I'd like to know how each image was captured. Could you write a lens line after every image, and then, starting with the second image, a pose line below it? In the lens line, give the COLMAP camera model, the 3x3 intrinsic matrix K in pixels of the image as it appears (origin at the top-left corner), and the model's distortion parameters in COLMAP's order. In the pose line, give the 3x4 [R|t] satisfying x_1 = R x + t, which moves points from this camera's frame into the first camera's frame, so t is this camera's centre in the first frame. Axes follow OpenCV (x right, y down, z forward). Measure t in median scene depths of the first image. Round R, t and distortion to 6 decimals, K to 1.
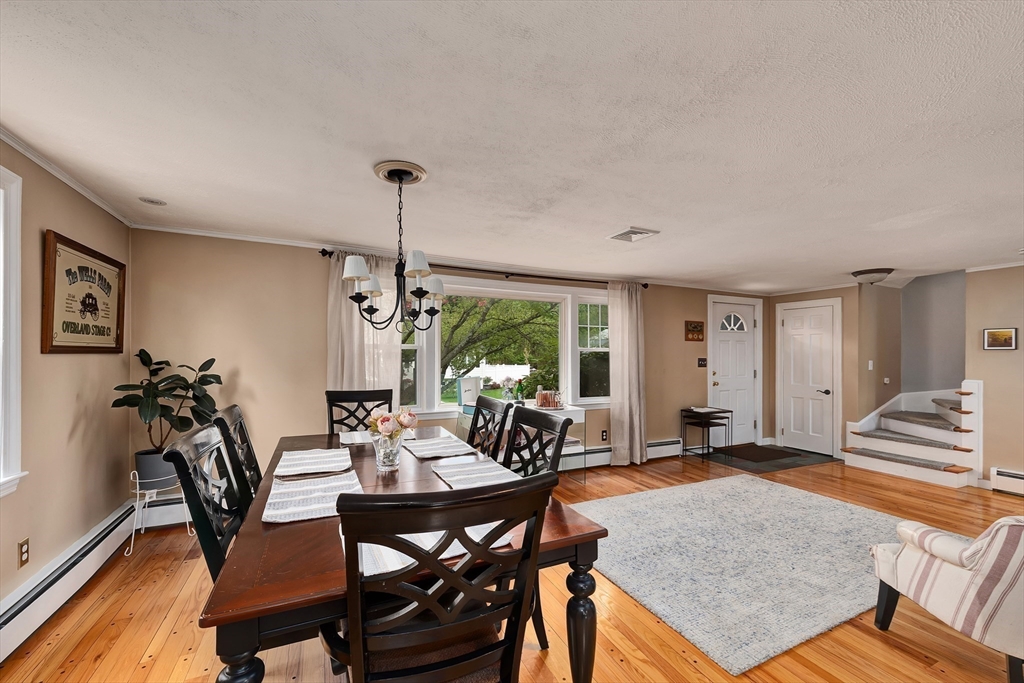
lens RADIAL K [[413.8, 0, 508.8], [0, 413.8, 346.5], [0, 0, 1]] dist [0.001472, 0.000083]
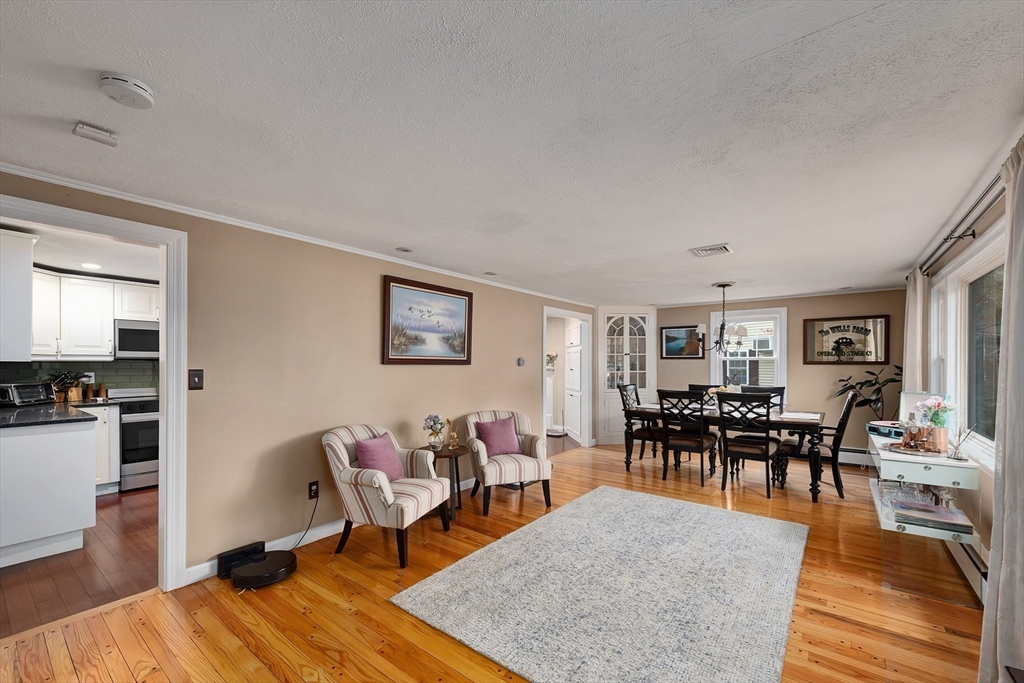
lens RADIAL K [[420.1, 0, 516.8], [0, 420.1, 362.9], [0, 0, 1]] dist [0.001136, 0.000096]
pose [[-0.892424, -0.000015, -0.451198, 1.392922], [0.006871, 0.999884, -0.013624, 0.024249], [0.451146, -0.015259, -0.892320, 1.959030]]
